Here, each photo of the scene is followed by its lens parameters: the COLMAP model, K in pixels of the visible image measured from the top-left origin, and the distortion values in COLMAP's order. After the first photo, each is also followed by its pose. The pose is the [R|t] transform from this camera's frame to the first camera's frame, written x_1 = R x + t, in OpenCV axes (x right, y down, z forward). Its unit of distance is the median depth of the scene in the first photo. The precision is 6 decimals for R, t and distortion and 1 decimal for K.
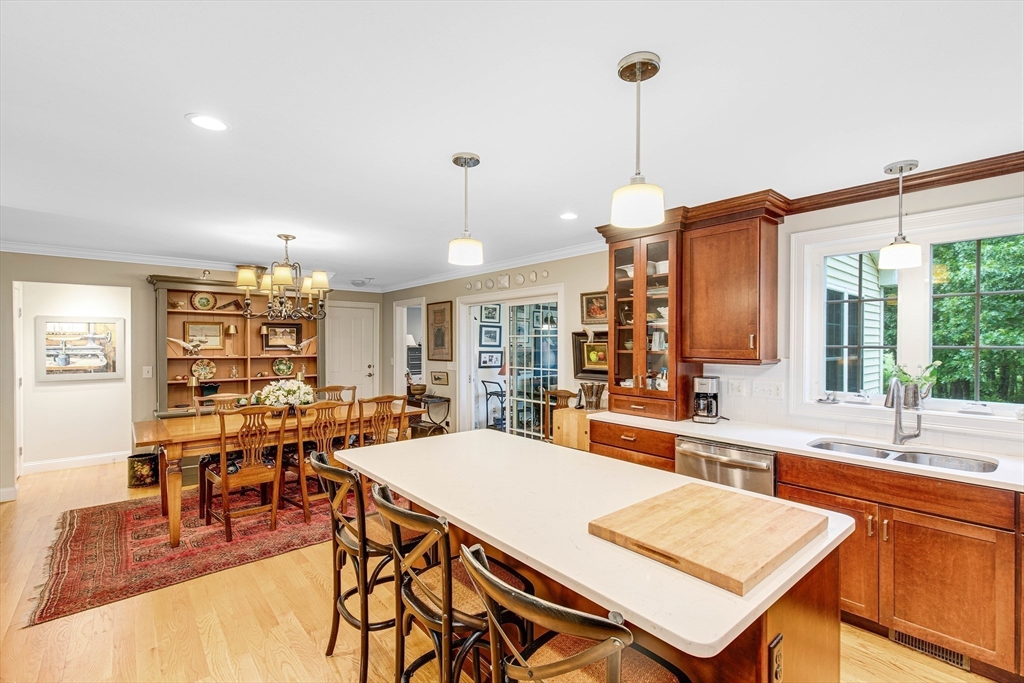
lens RADIAL K [[463.3, 0, 506.4], [0, 463.3, 343.5], [0, 0, 1]] dist [0.008387, -0.001632]
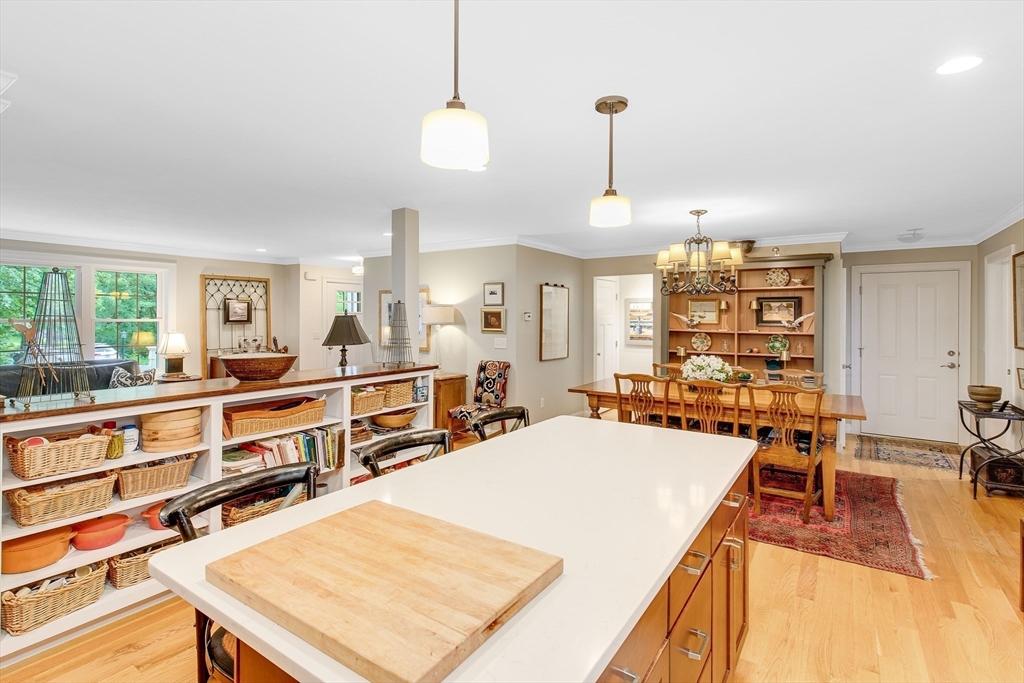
lens RADIAL K [[485.8, 0, 525.7], [0, 485.8, 312.5], [0, 0, 1]] dist [-0.001185, 0.000379]
pose [[0.290399, -0.007096, -0.956879, 0.386399], [-0.006817, 0.999932, -0.009484, -0.000400], [0.956881, 0.009277, 0.290331, 0.310706]]
